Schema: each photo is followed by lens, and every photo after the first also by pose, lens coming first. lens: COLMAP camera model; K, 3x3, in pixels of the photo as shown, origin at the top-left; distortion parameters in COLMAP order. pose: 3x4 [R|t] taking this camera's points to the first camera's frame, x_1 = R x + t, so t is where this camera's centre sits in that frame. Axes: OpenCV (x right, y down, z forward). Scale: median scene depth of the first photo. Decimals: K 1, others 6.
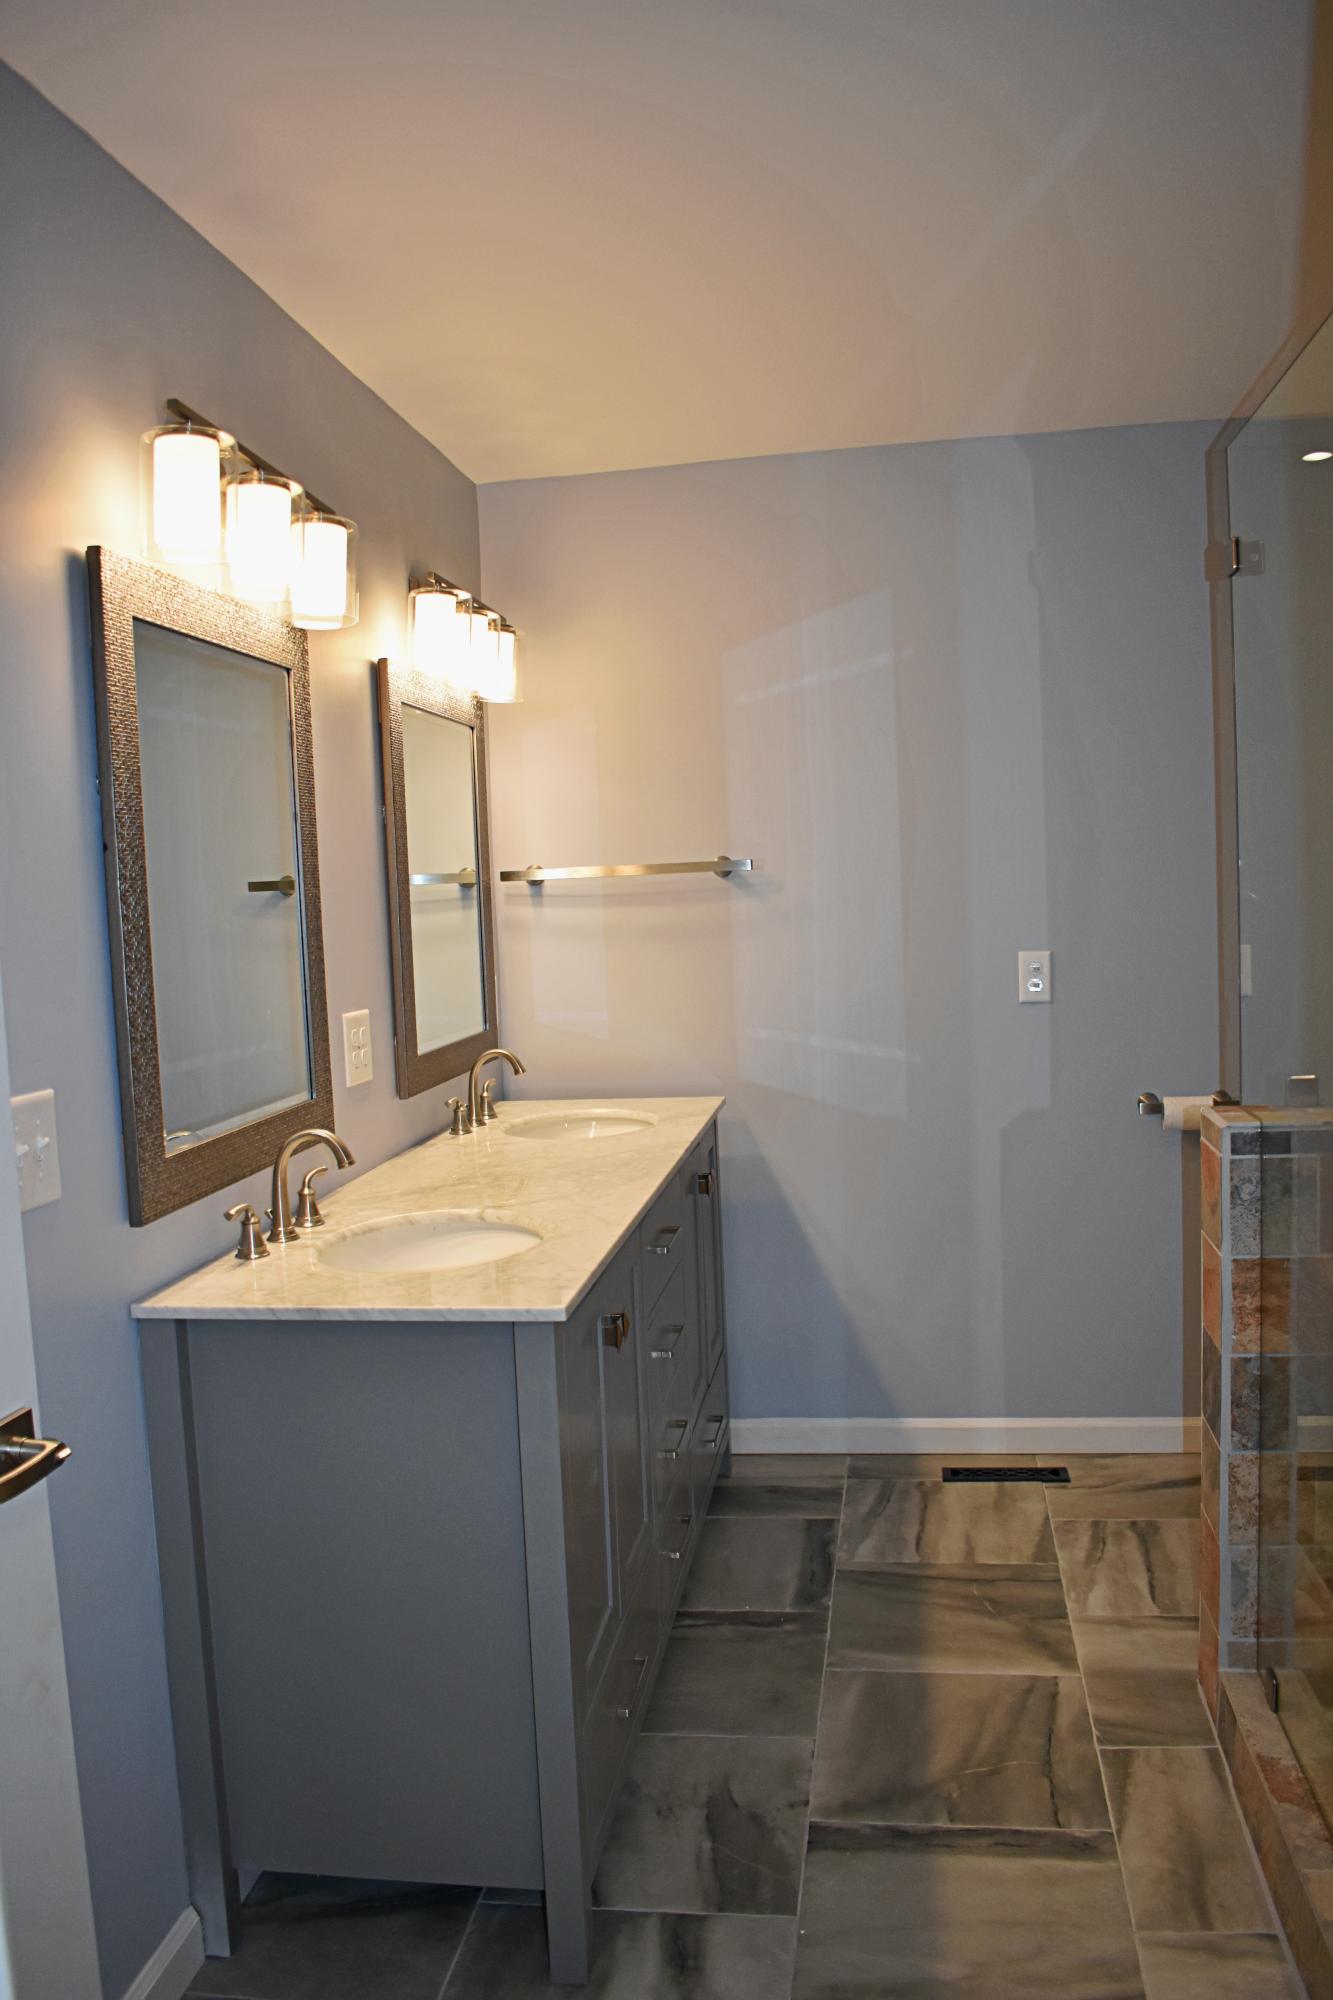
lens RADIAL K [[1563.1, 0, 666.8], [0, 1563.1, 992.4], [0, 0, 1]] dist [-0.092347, 0.010508]
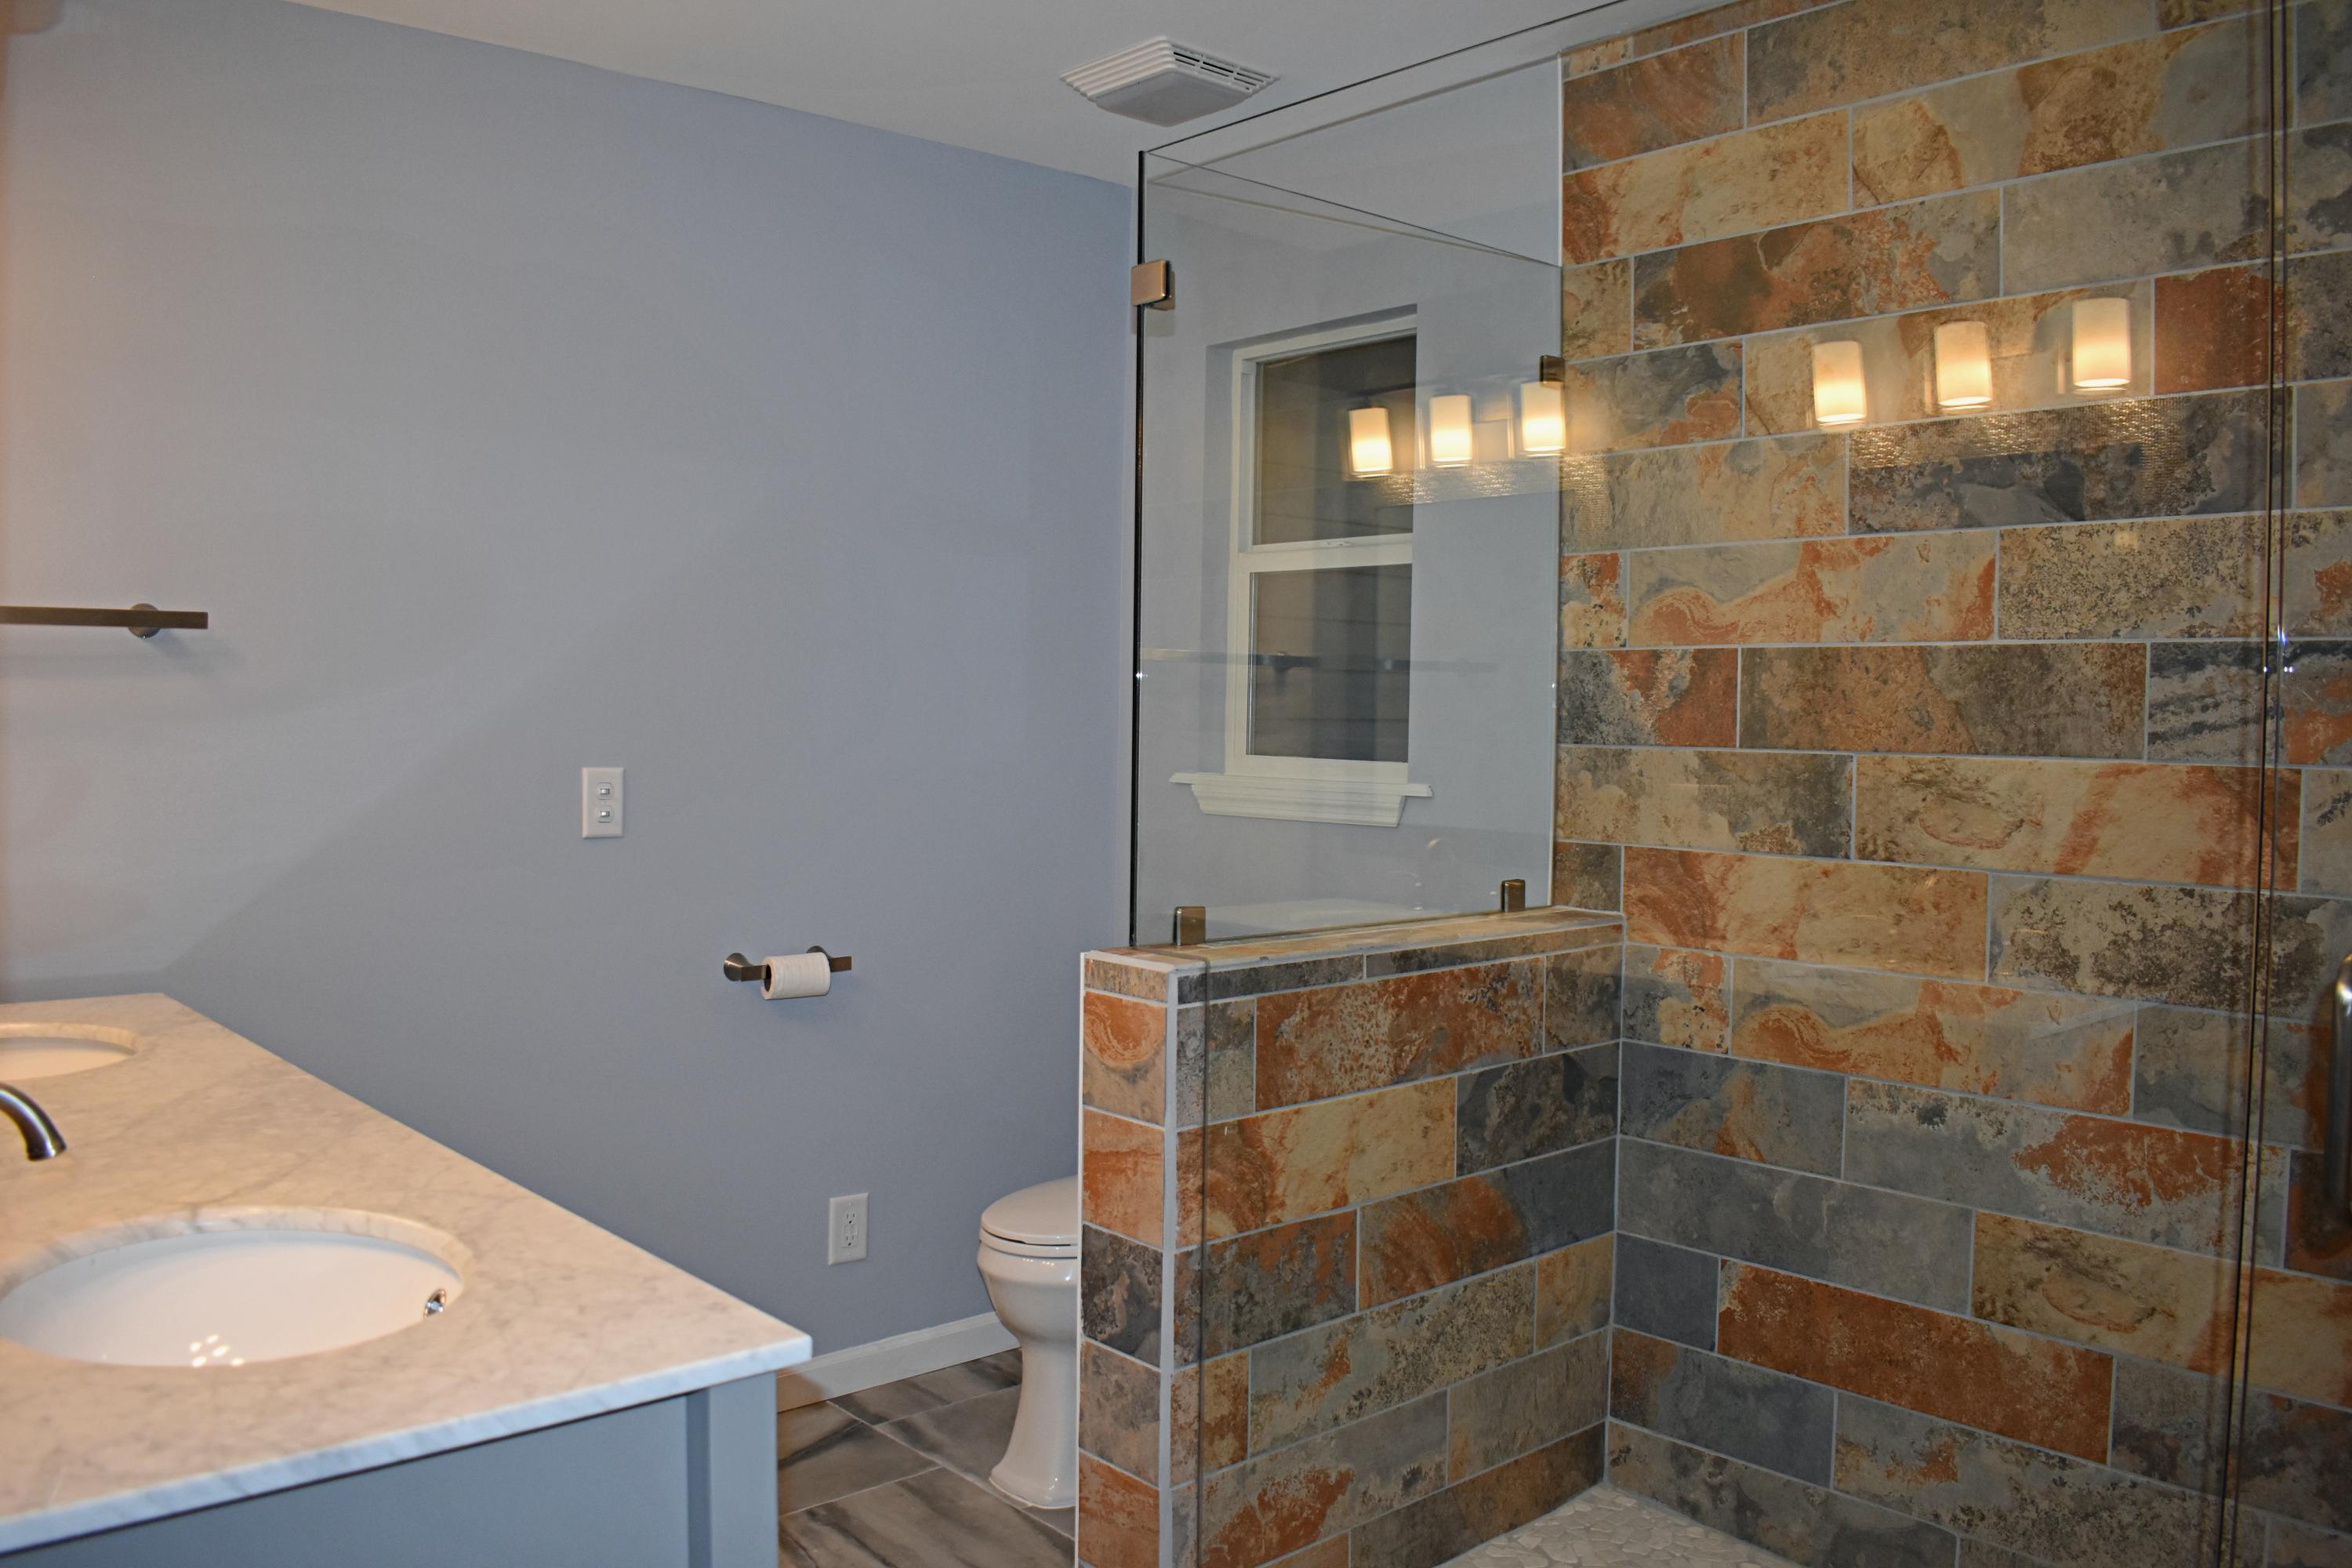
lens RADIAL K [[1838.2, 0, 1176.1], [0, 1838.2, 785.5], [0, 0, 1]] dist [-0.092347, 0.010508]
pose [[0.637330, 0.019407, 0.770346, -0.382708], [0.011463, 0.999333, -0.034659, 0.022984], [-0.770506, 0.030920, 0.636683, 0.375682]]
